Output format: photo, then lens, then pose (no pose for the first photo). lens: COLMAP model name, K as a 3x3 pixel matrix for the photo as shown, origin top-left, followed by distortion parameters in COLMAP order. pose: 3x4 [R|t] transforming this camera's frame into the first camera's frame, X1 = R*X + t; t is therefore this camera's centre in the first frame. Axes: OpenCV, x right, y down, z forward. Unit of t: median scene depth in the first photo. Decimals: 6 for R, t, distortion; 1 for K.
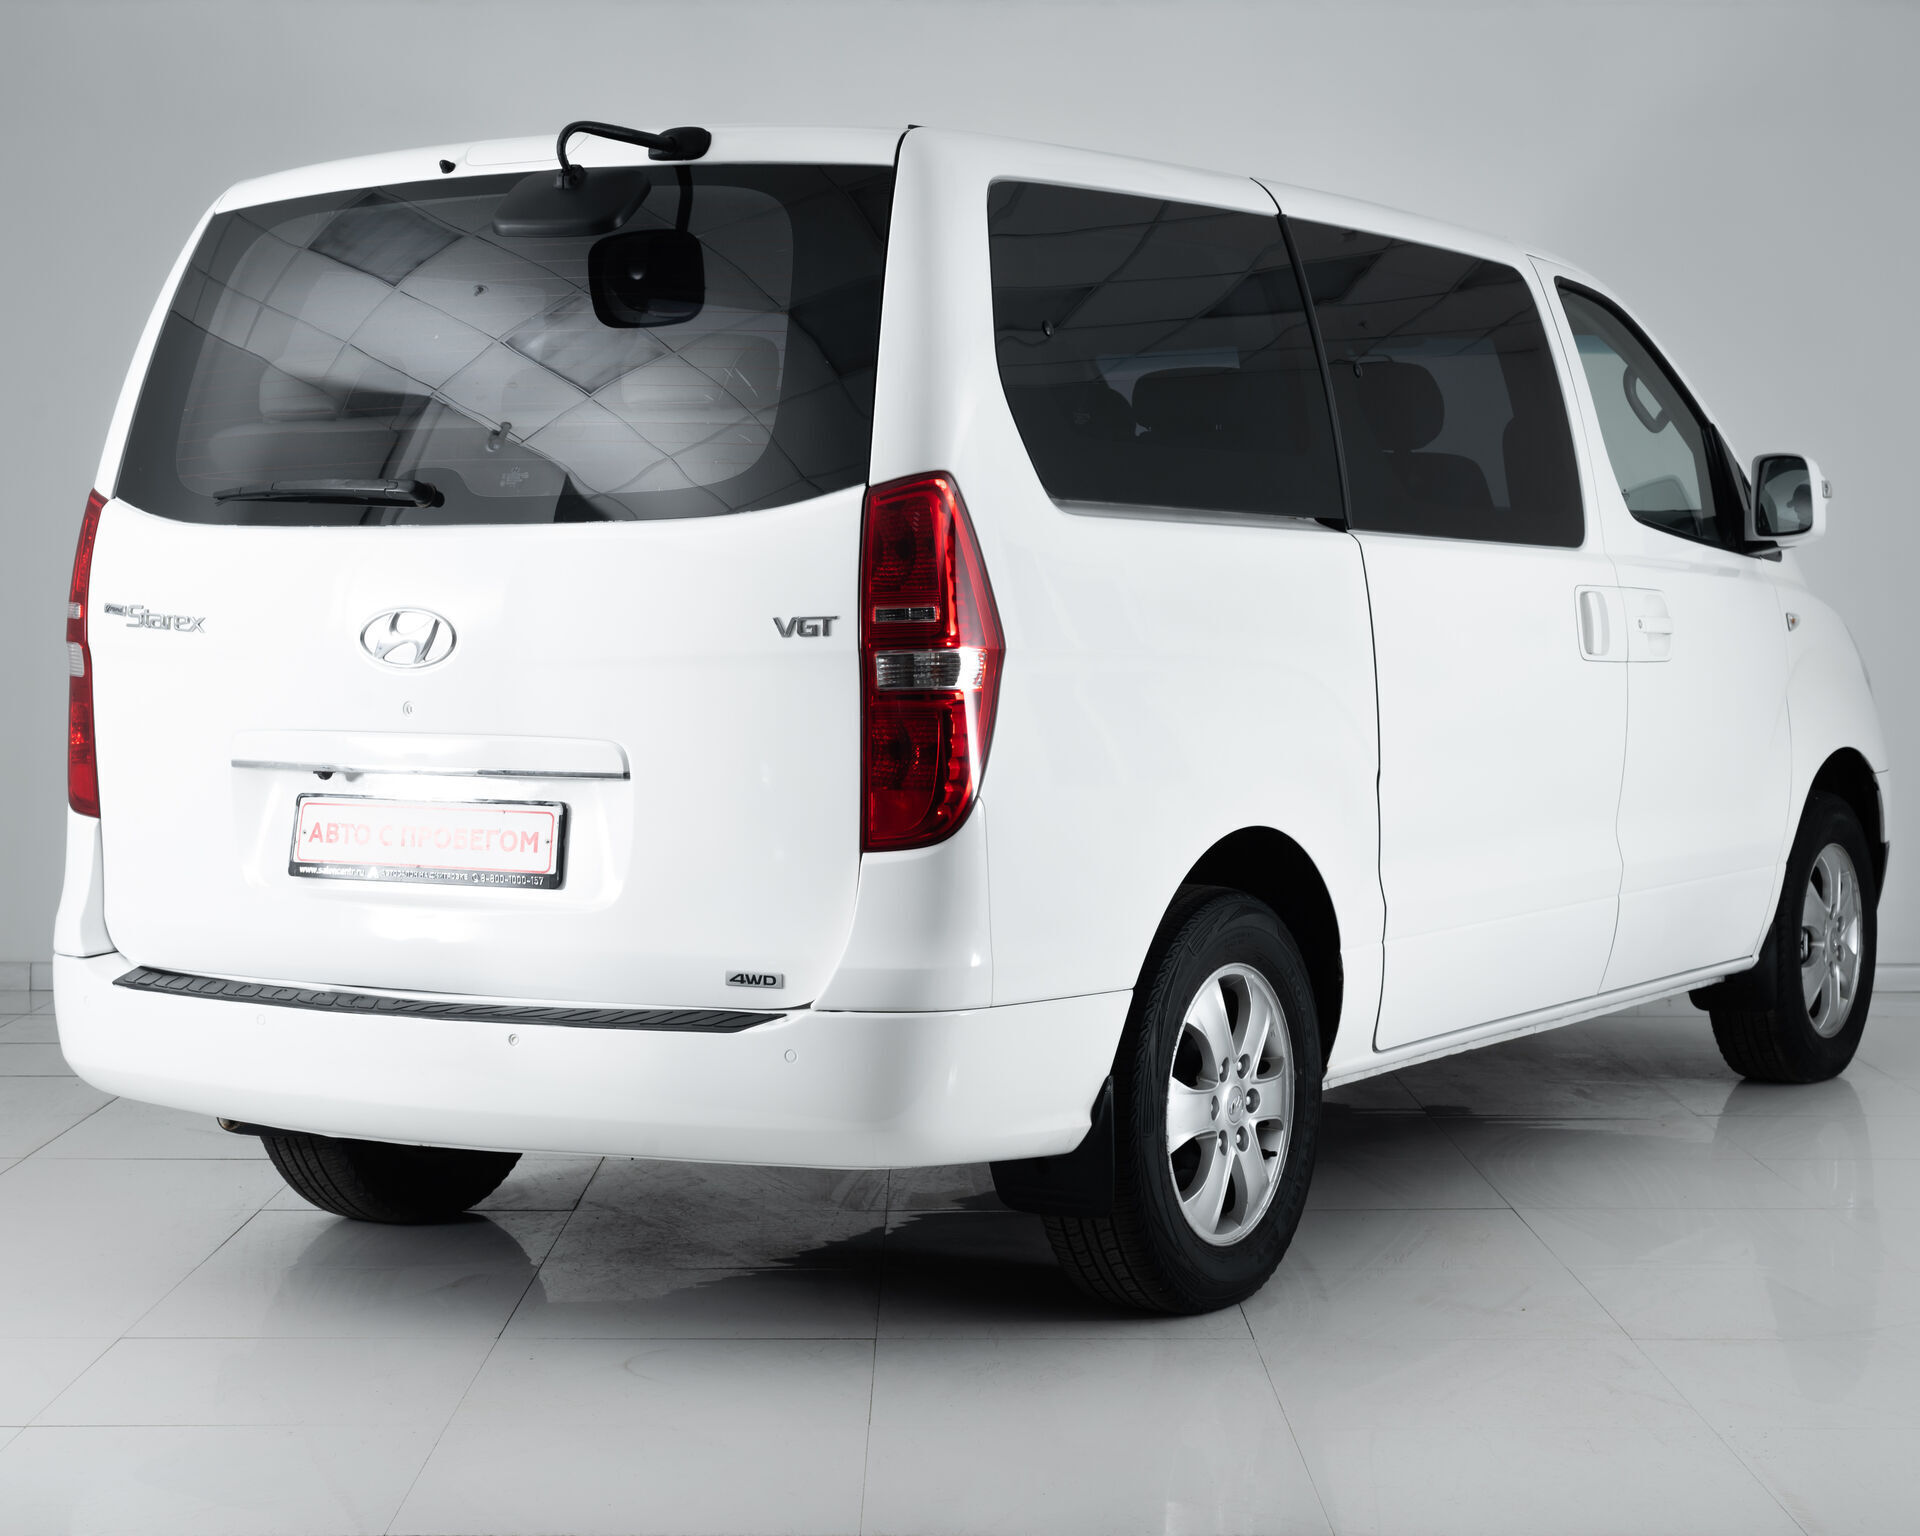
lens RADIAL K [[3807.7, 0, 965.8], [0, 3807.7, 836.4], [0, 0, 1]] dist [-0.132308, 0.030604]
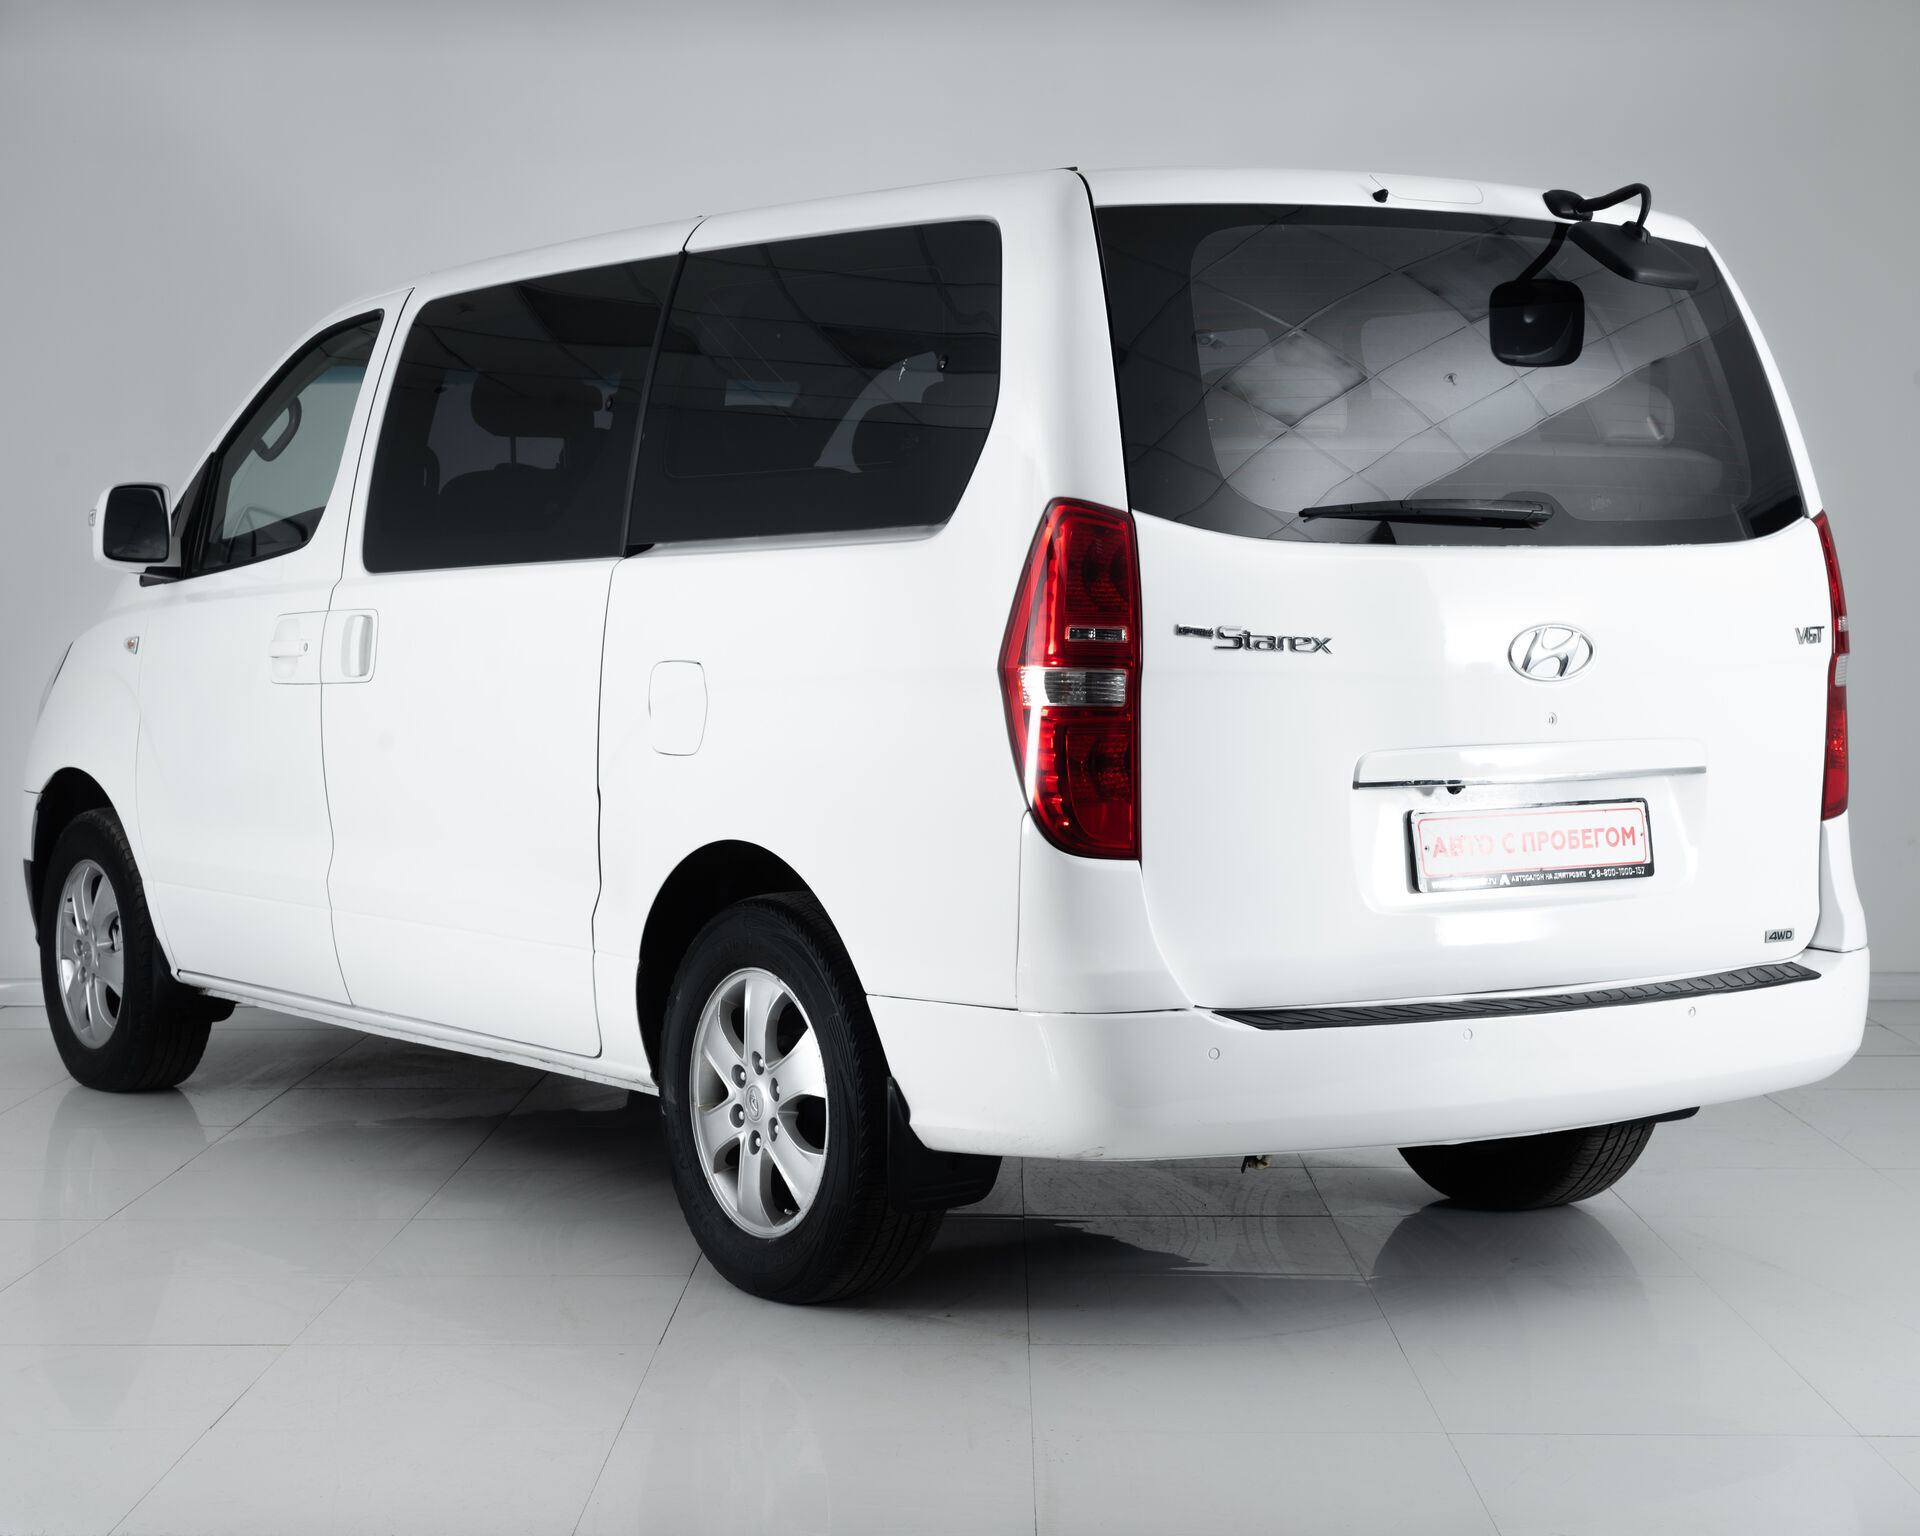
lens RADIAL K [[3673.6, 0, 952.4], [0, 3673.6, 850.1], [0, 0, 1]] dist [-0.017684, 0.011618]
pose [[0.437667, -0.064591, 0.896814, -1.115340], [0.070351, 0.996819, 0.037460, -0.046489], [-0.896380, 0.046697, 0.440819, 0.687337]]
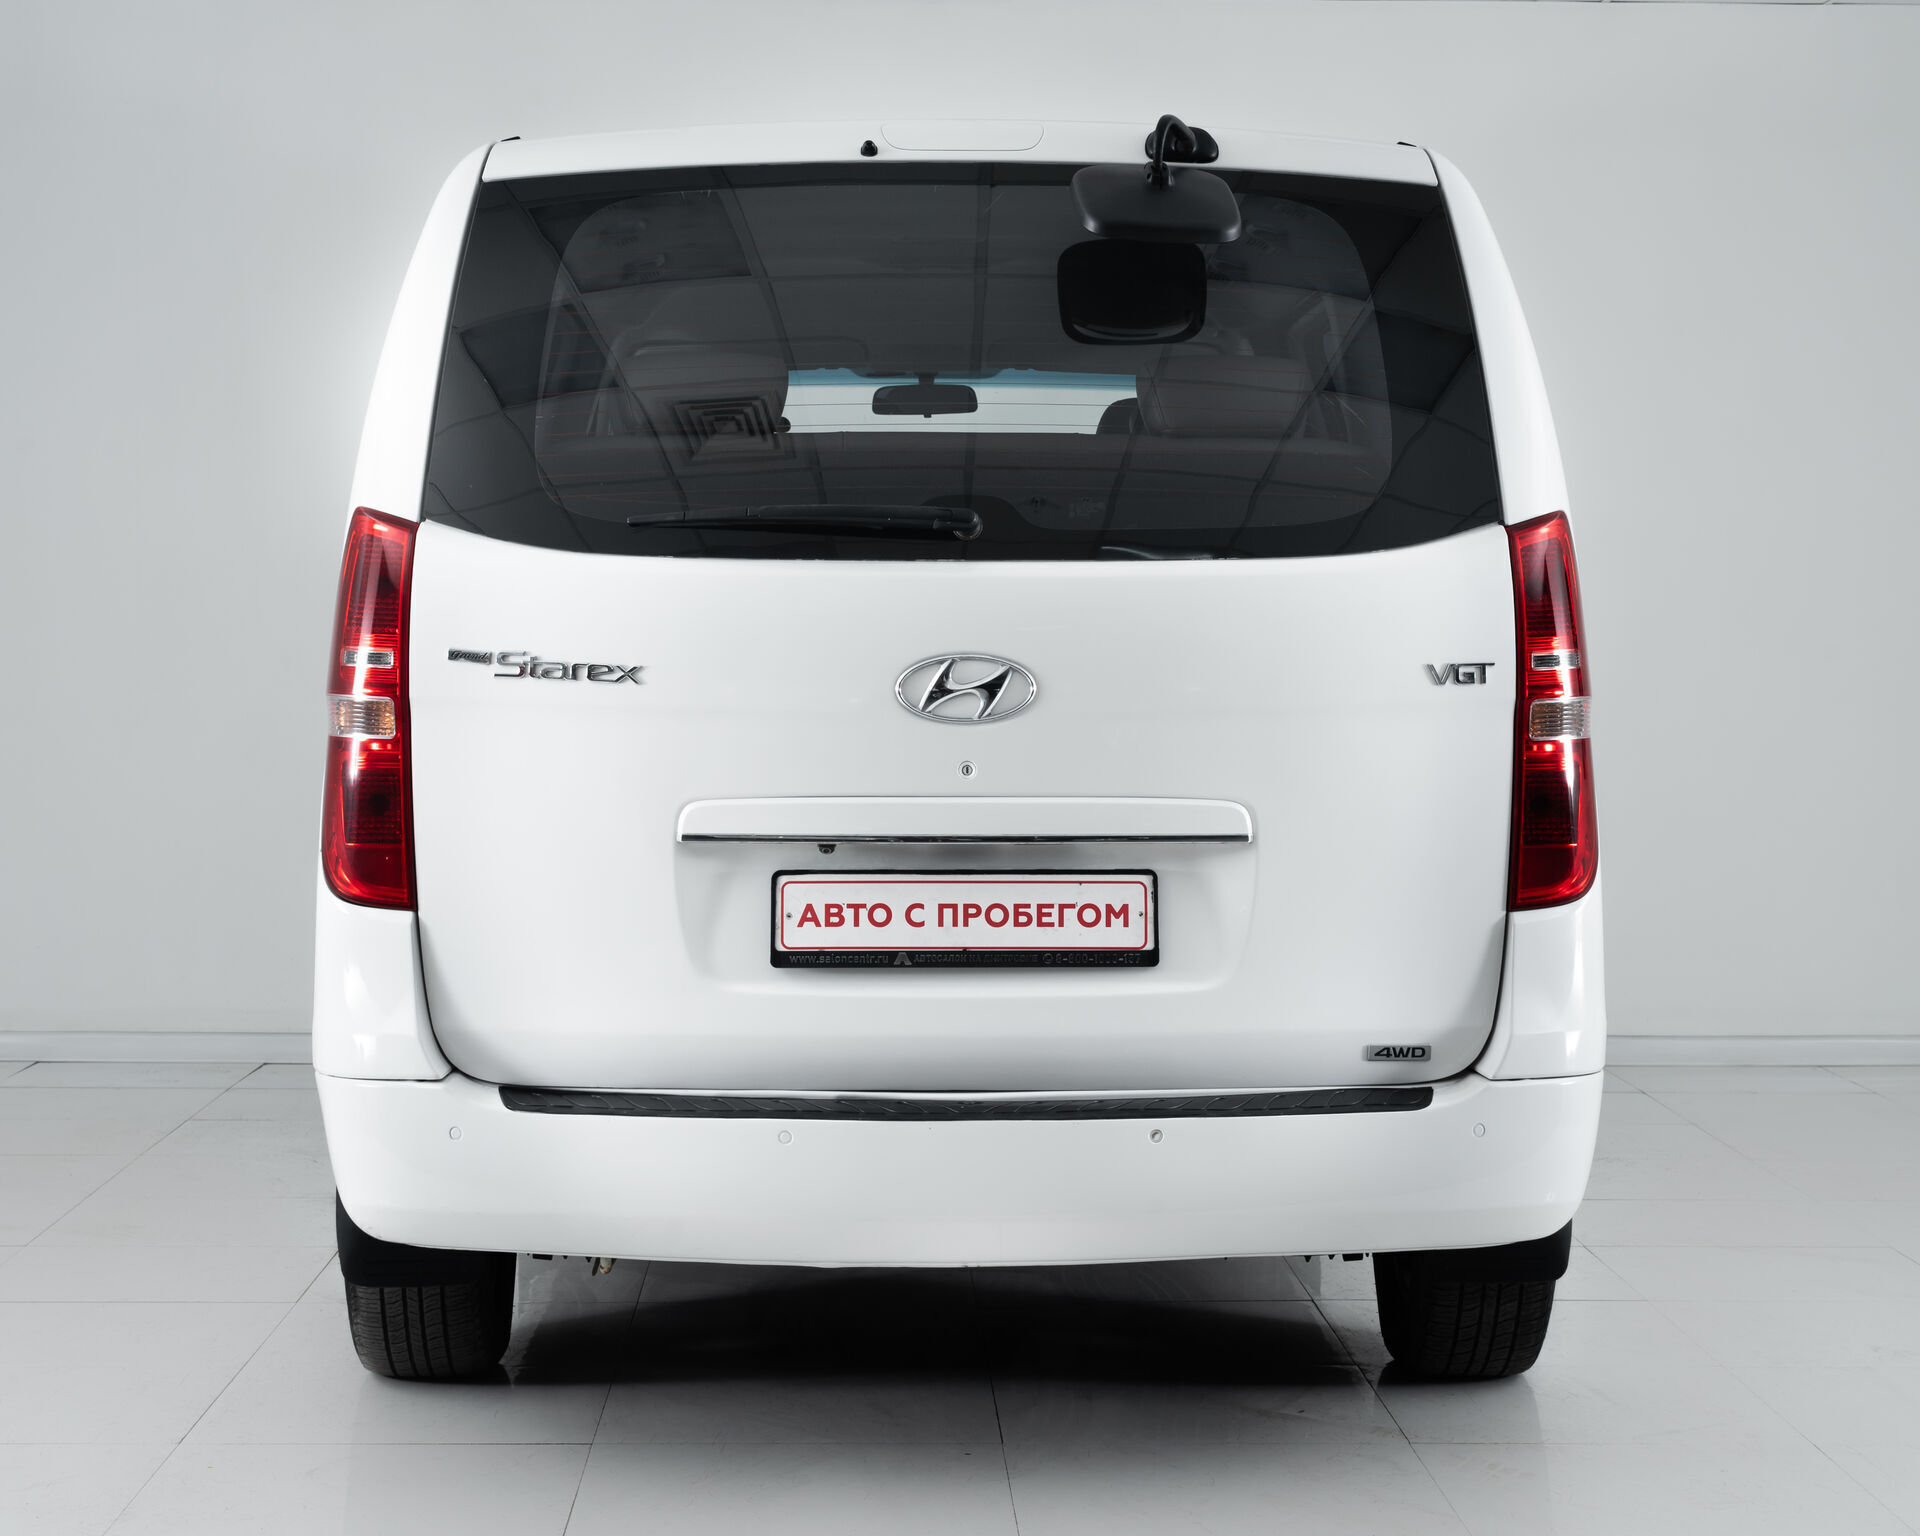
lens RADIAL K [[3673.6, 0, 952.4], [0, 3673.6, 850.1], [0, 0, 1]] dist [-0.017684, 0.011618]
pose [[0.848950, -0.035135, 0.527304, -0.585962], [0.033918, 0.999353, 0.011981, -0.024897], [-0.527384, 0.007713, 0.849592, 0.275970]]
